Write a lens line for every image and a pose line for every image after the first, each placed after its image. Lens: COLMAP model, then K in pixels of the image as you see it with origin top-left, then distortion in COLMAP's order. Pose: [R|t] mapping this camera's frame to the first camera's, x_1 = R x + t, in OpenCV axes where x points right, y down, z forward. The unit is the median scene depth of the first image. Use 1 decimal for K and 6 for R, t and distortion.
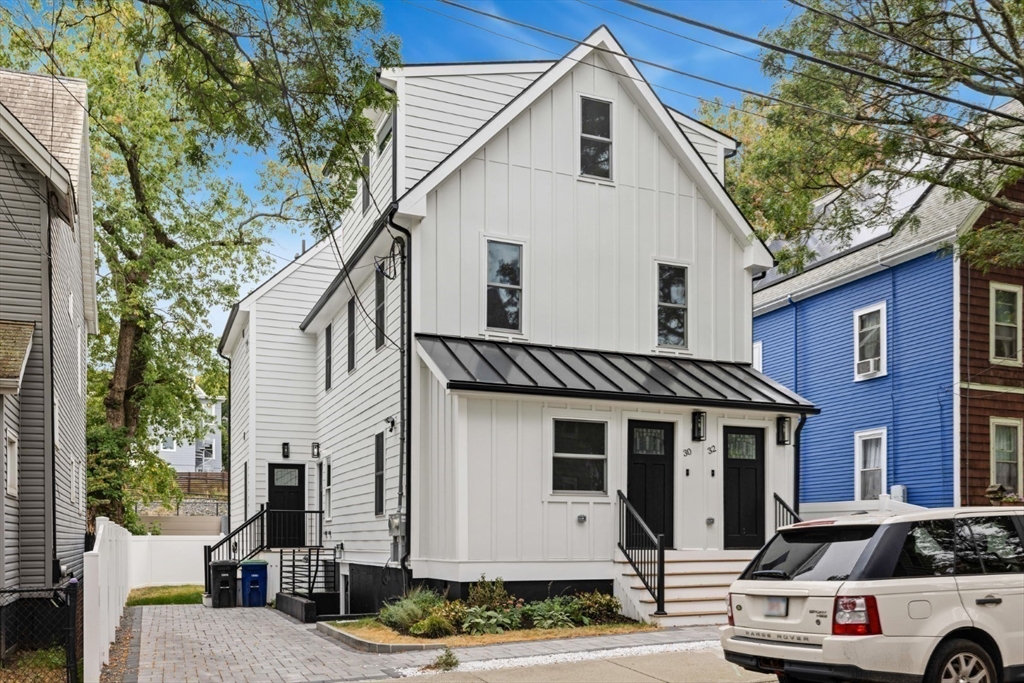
lens RADIAL K [[907.0, 0, 516.4], [0, 907.0, 395.4], [0, 0, 1]] dist [-0.009085, -0.004187]
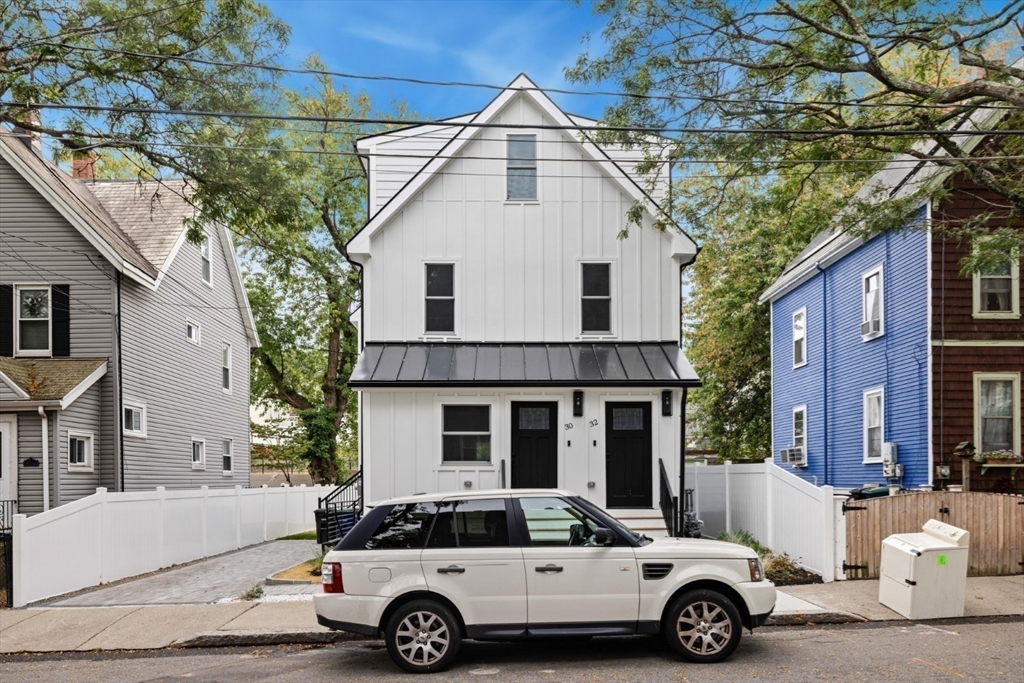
lens RADIAL K [[783.8, 0, 512.0], [0, 783.8, 341.5], [0, 0, 1]] dist [-0.005762, 0.005732]
pose [[0.924907, -0.068349, -0.374000, 0.504095], [0.062387, 0.997658, -0.028041, -0.023505], [0.375041, 0.002602, 0.927005, 0.021380]]
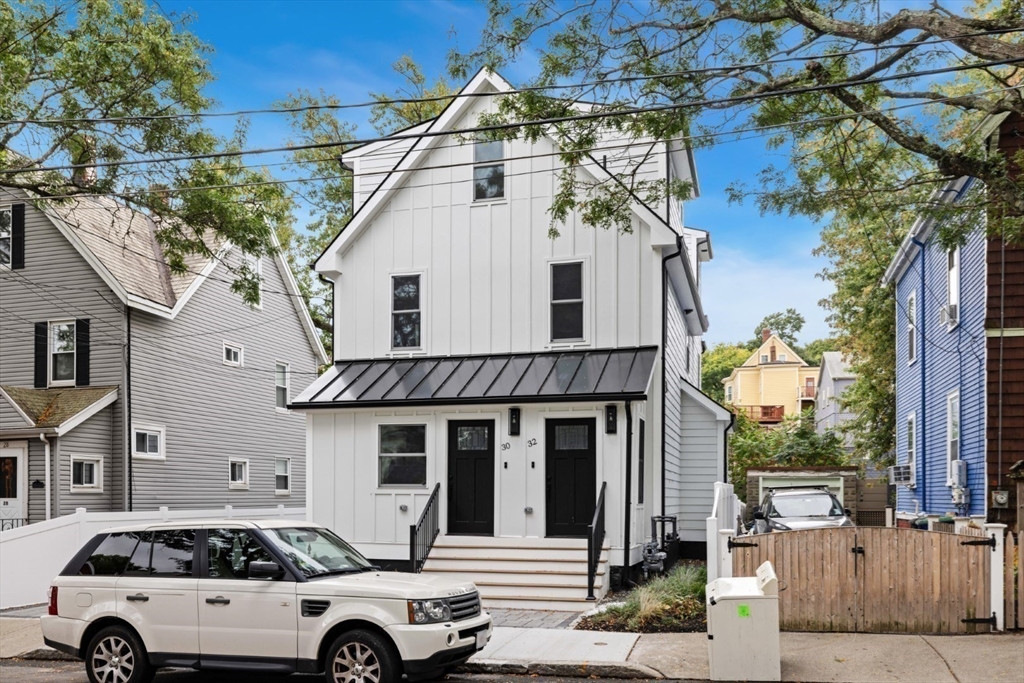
lens RADIAL K [[874.4, 0, 512.0], [0, 874.4, 341.5], [0, 0, 1]] dist [0.001083, 0.000601]
pose [[0.765009, -0.107460, -0.634991, 0.862553], [0.097551, 0.993939, -0.050680, -0.008370], [0.636588, -0.023173, 0.770856, 0.196162]]
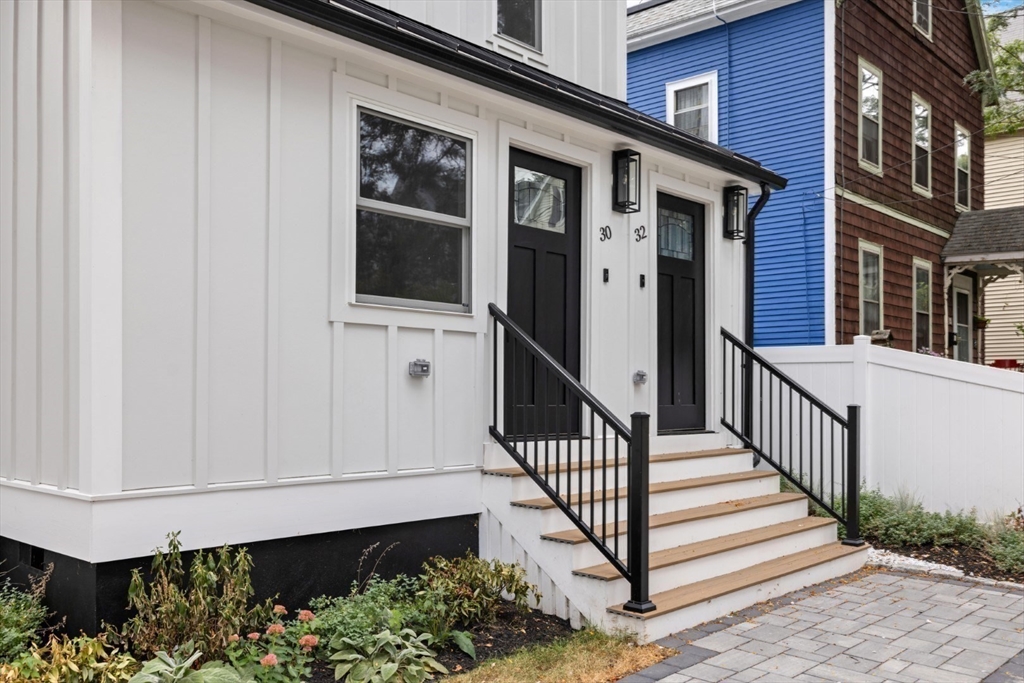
lens RADIAL K [[939.4, 0, 512.0], [0, 939.4, 341.5], [0, 0, 1]] dist [-0.001897, -0.005314]
pose [[0.906949, 0.025862, 0.420447, -0.060299], [-0.068847, 0.993793, 0.087381, 0.078492], [-0.415577, -0.108197, 0.903100, 0.563665]]
